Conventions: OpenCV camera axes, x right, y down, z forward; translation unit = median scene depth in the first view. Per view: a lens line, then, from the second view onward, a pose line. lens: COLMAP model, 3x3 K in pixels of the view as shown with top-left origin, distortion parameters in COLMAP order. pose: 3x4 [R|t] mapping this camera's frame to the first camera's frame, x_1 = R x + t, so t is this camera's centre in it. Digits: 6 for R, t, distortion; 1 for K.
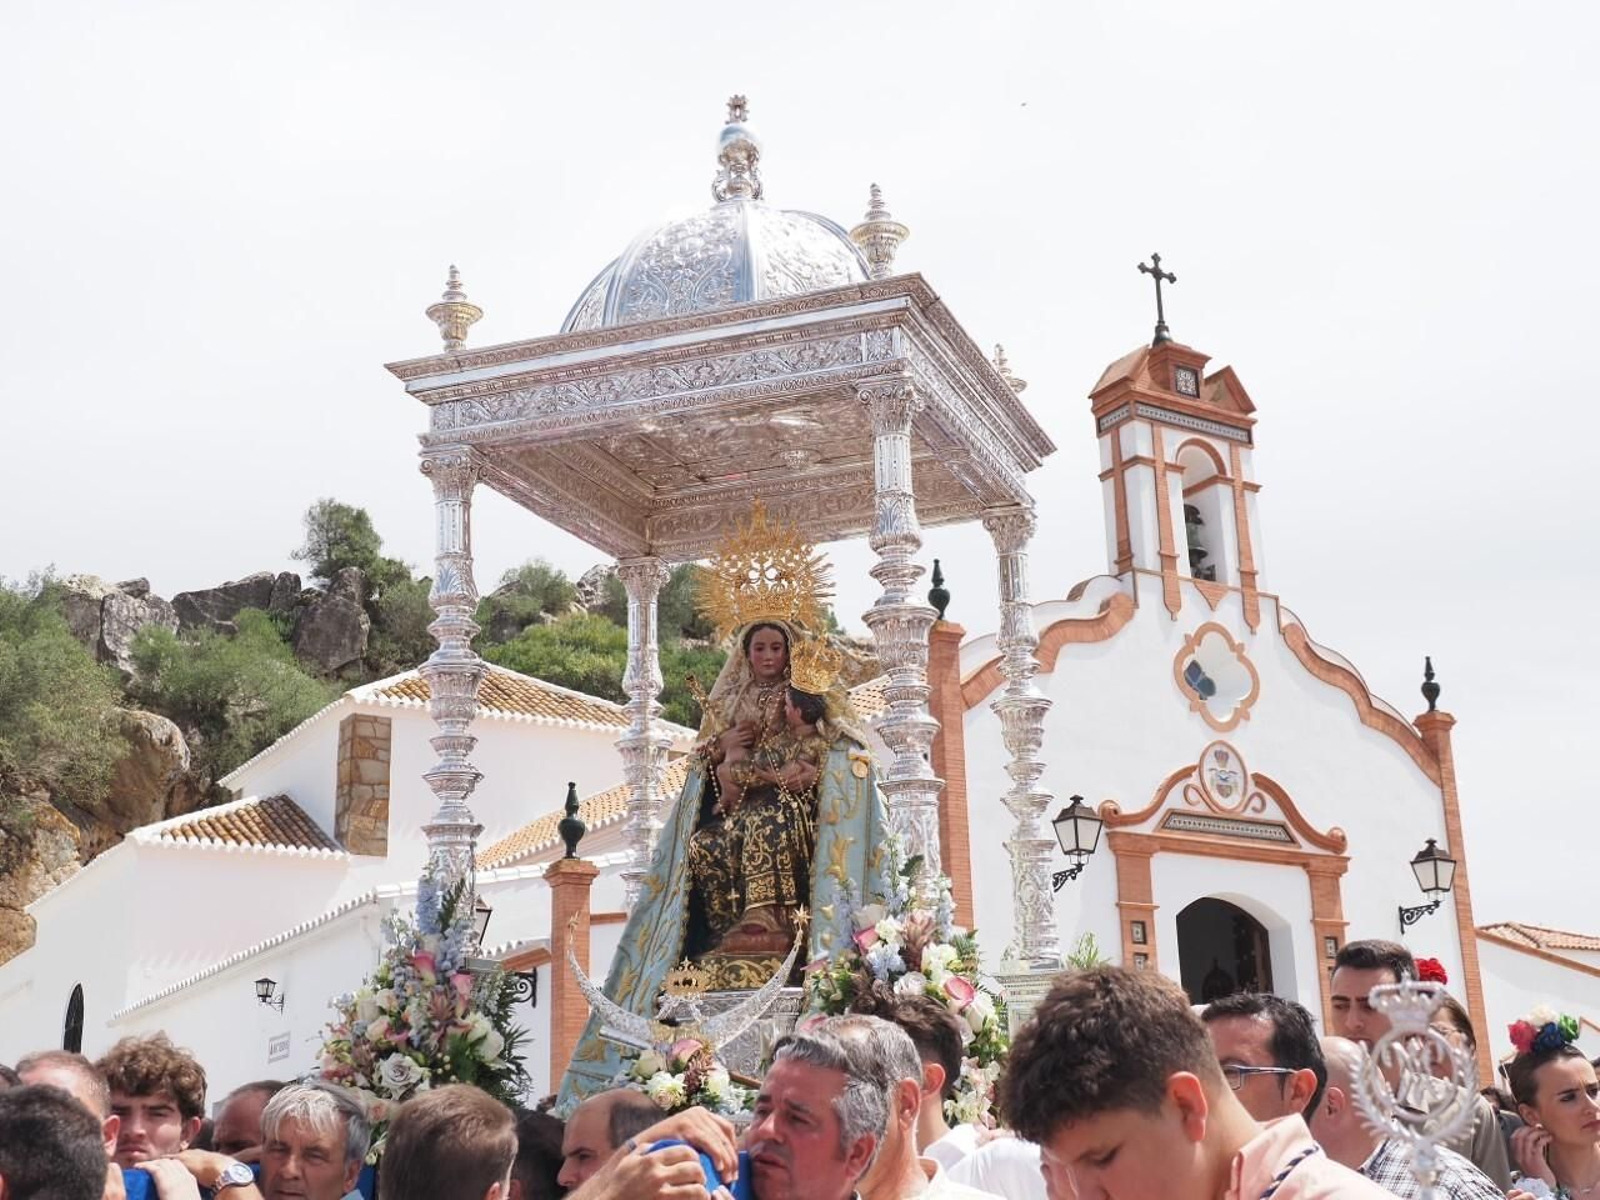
lens RADIAL K [[2058.3, 0, 758.9], [0, 2058.3, 598.0], [0, 0, 1]] dist [0.025294, 0.063466]
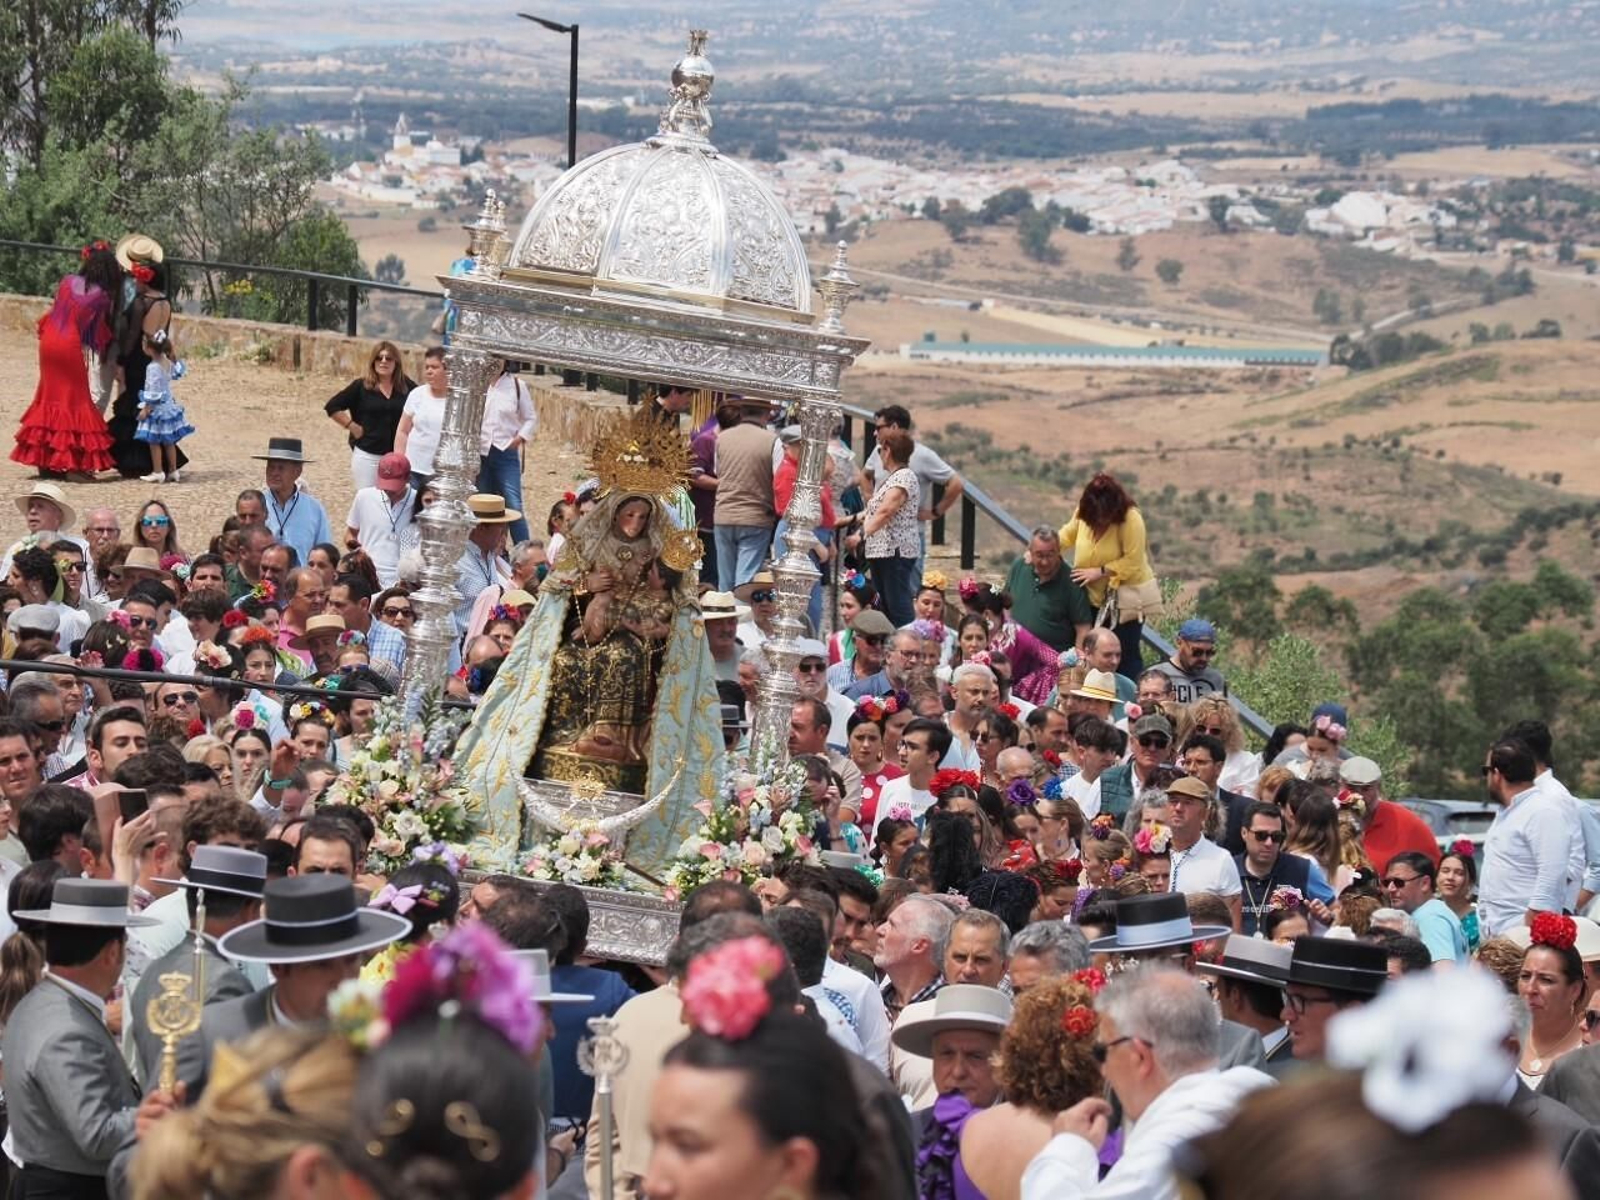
lens RADIAL K [[9385.6, 0, 800.0], [0, 9385.6, 600.0], [0, 0, 1]] dist [1.976871, -100.263955]
pose [[0.917894, 0.165320, 0.360750, -2.051314], [-0.259770, 0.937560, 0.231304, -1.335757], [-0.299985, -0.306025, 0.903525, -4.407516]]
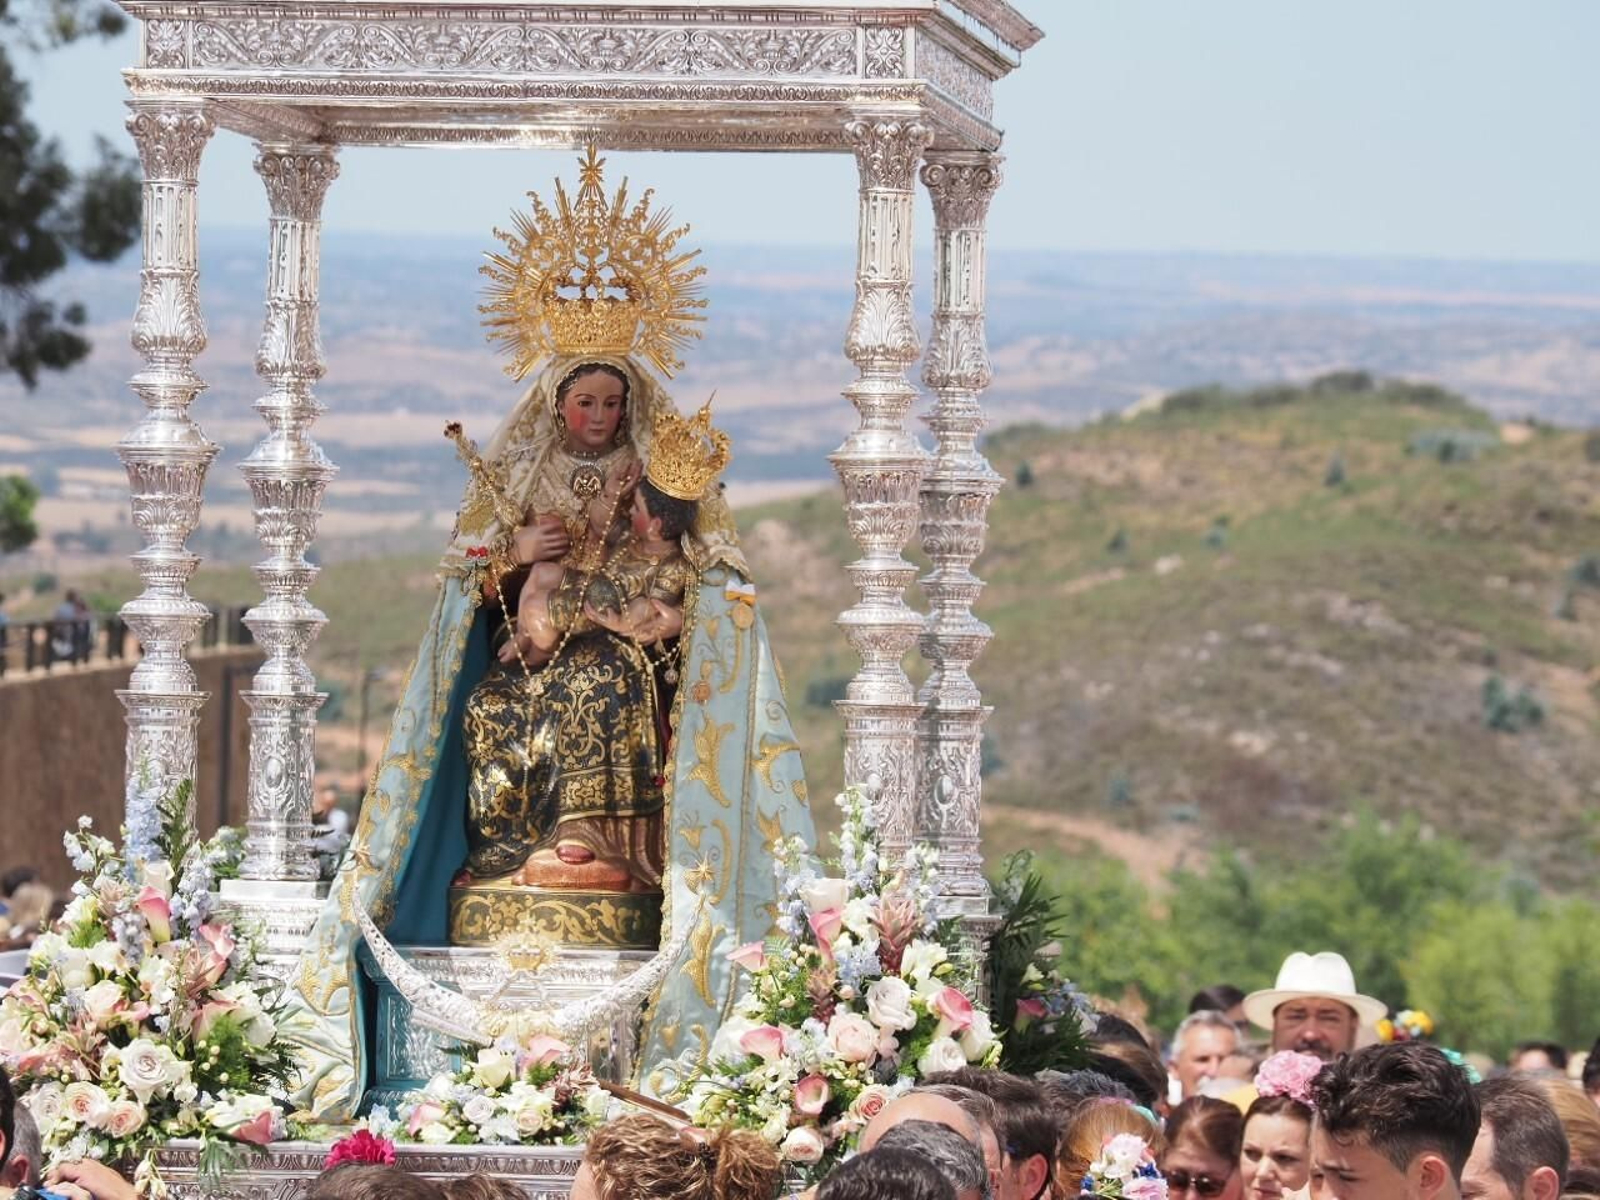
lens RADIAL K [[9385.6, 0, 800.0], [0, 9385.6, 600.0], [0, 0, 1]] dist [1.976871, -100.263955]
pose [[0.968302, 0.054080, 0.243856, -0.666590], [-0.109943, 0.968899, 0.221690, -0.590315], [-0.224283, -0.241473, 0.944133, -1.833474]]
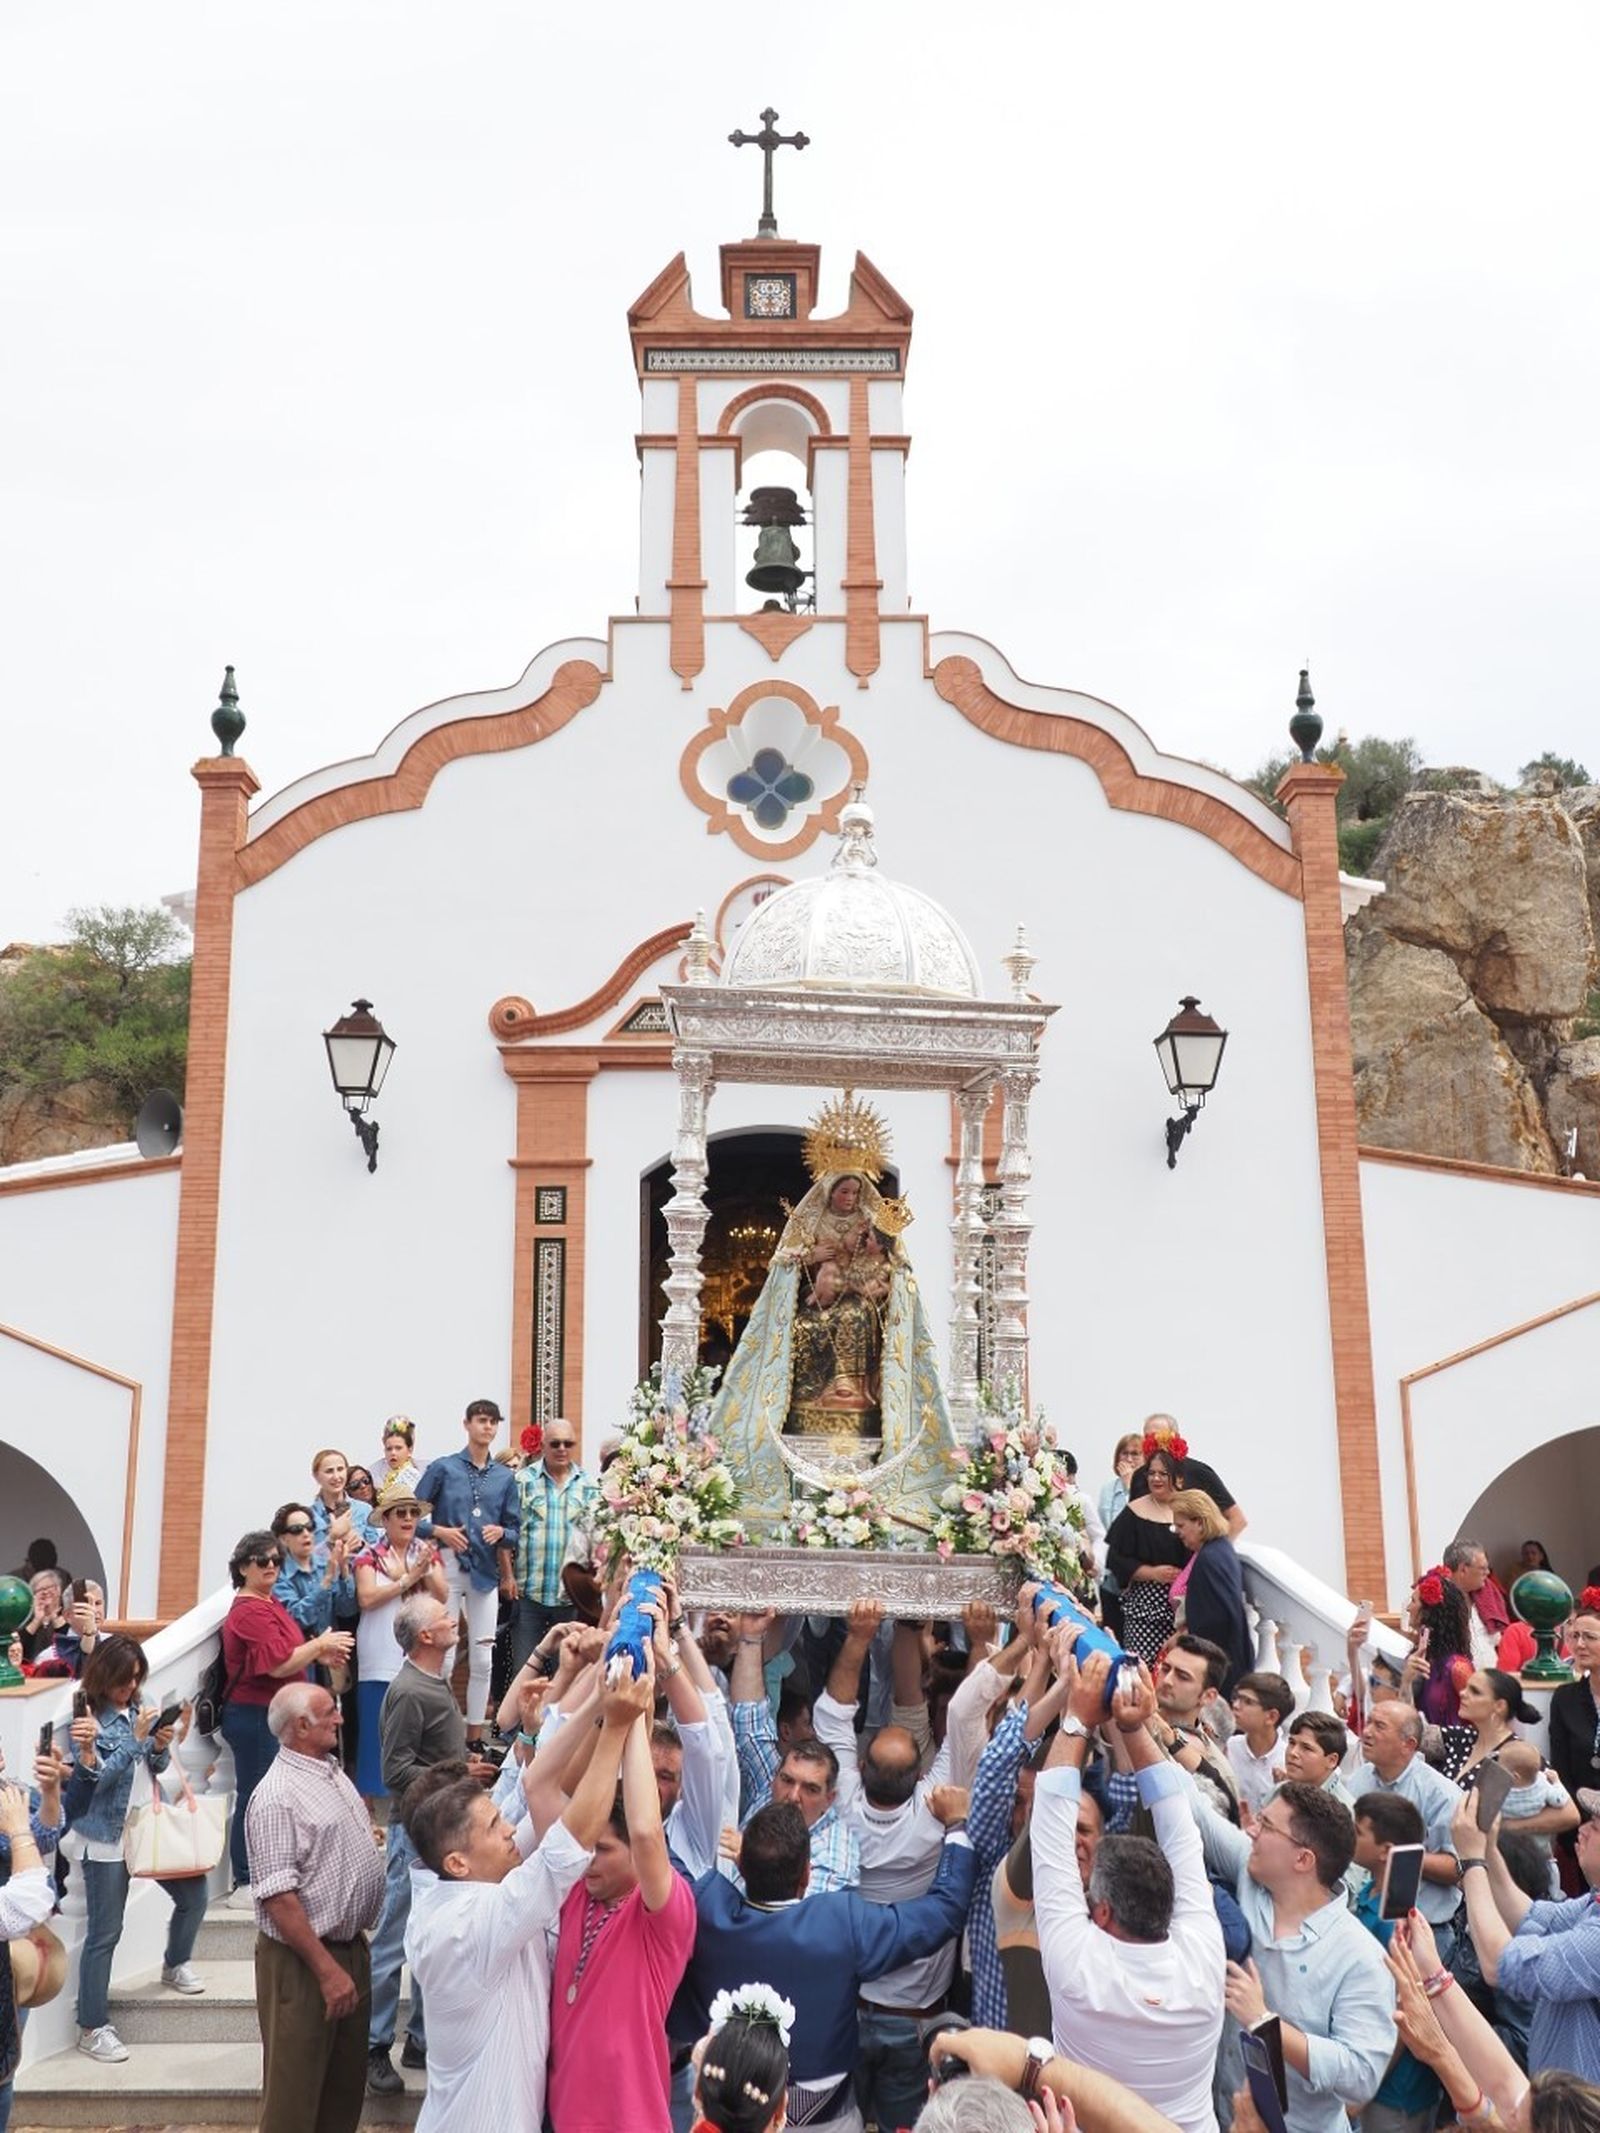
lens RADIAL K [[1681.9, 0, 803.9], [0, 1681.9, 980.2], [0, 0, 1]] dist [-0.092294, 0.065574]
pose [[0.919637, 0.133063, 0.369543, -0.512912], [-0.167869, 0.983760, 0.063528, -0.204697], [-0.355088, -0.120458, 0.927039, -0.082950]]
